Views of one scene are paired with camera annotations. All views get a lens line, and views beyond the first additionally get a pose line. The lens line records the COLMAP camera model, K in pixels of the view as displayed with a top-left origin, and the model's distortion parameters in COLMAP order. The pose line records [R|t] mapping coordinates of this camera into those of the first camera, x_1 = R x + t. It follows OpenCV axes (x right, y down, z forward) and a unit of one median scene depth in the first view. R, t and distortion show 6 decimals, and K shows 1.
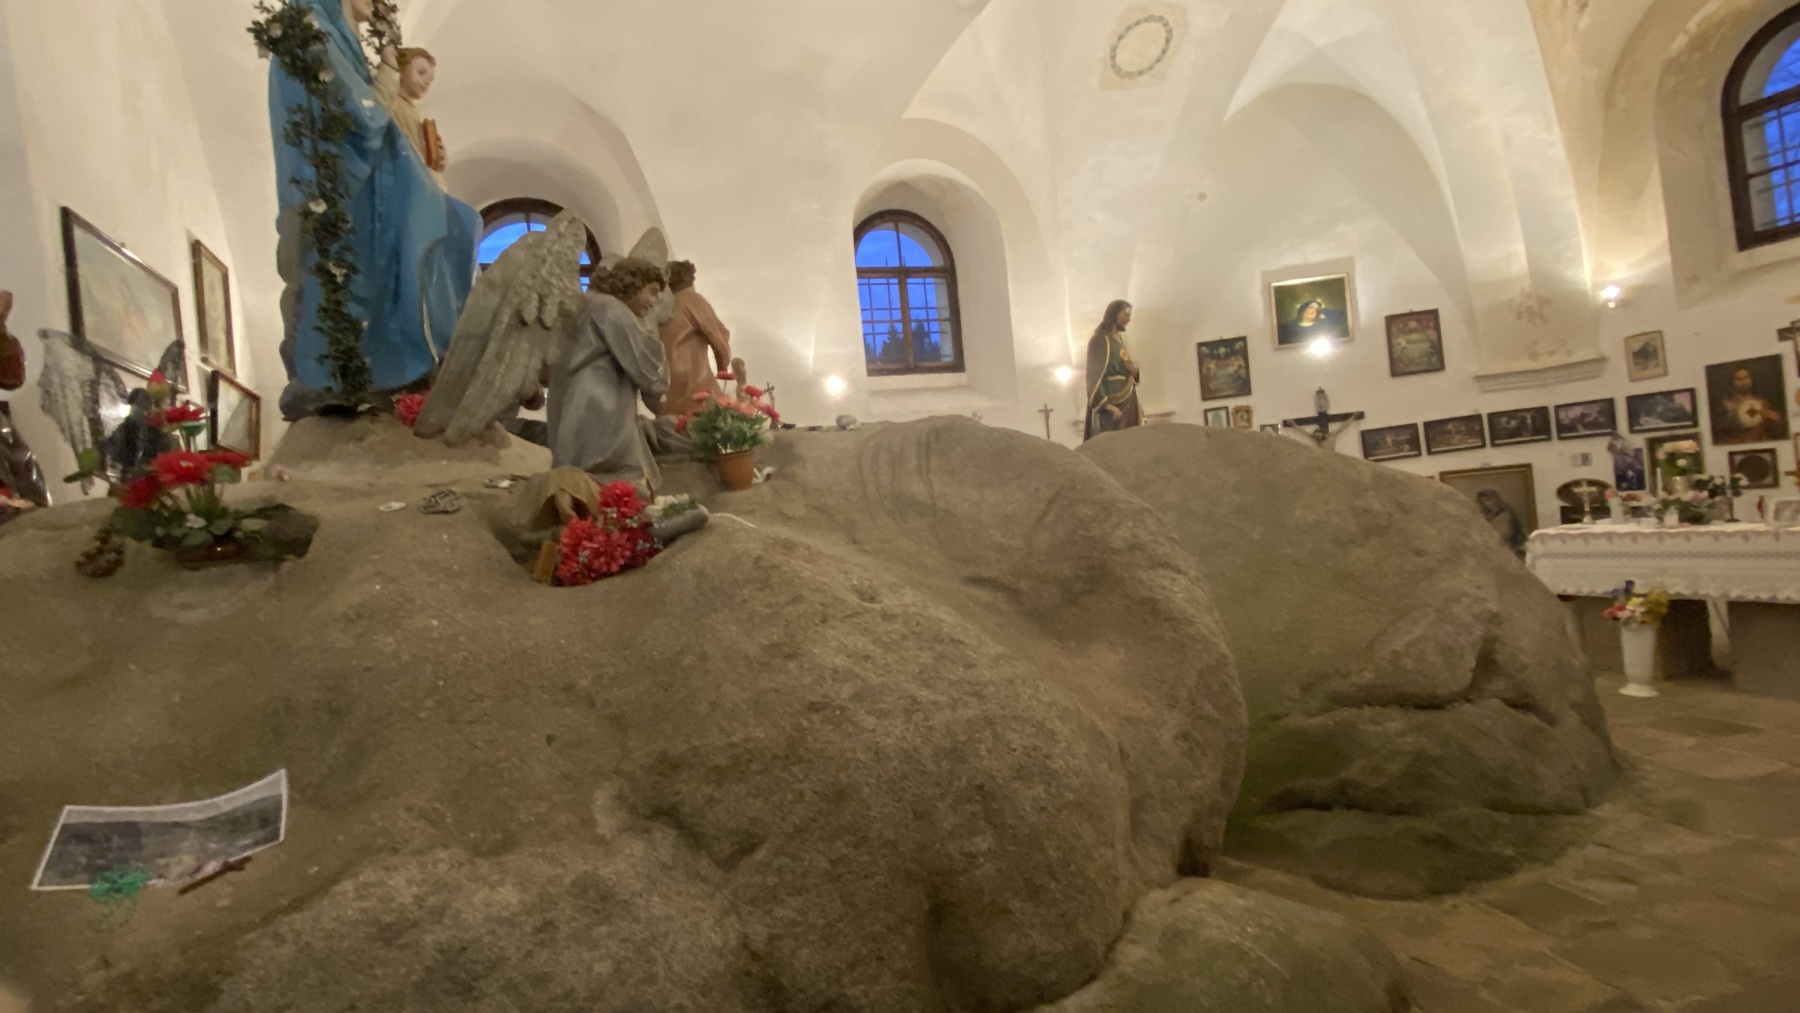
lens RADIAL K [[888.7, 0, 897.9], [0, 888.7, 516.6], [0, 0, 1]] dist [-0.006437, -0.006132]
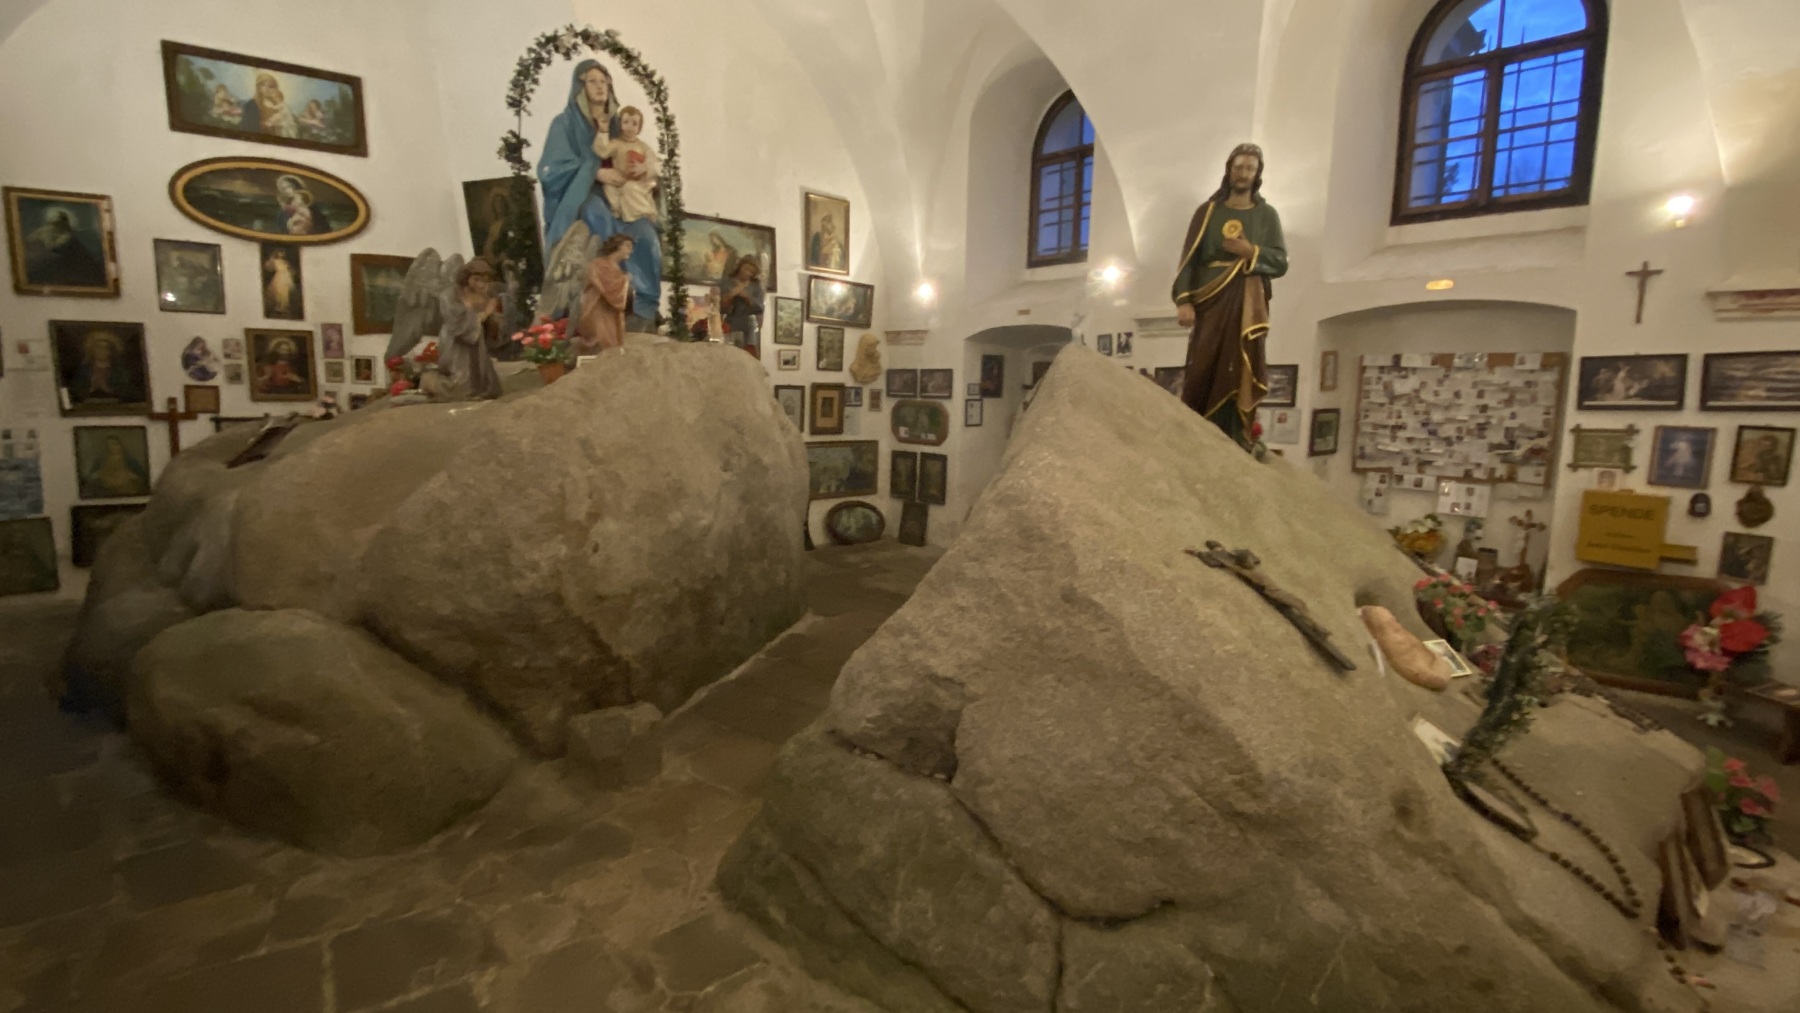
lens RADIAL K [[888.7, 0, 888.7], [0, 888.7, 507.9], [0, 0, 1]] dist [-0.006437, -0.006132]
pose [[0.385089, 0.236104, -0.892166, 0.609876], [-0.051798, 0.970726, 0.234537, -0.088659], [0.921425, -0.044106, 0.386046, 0.348141]]
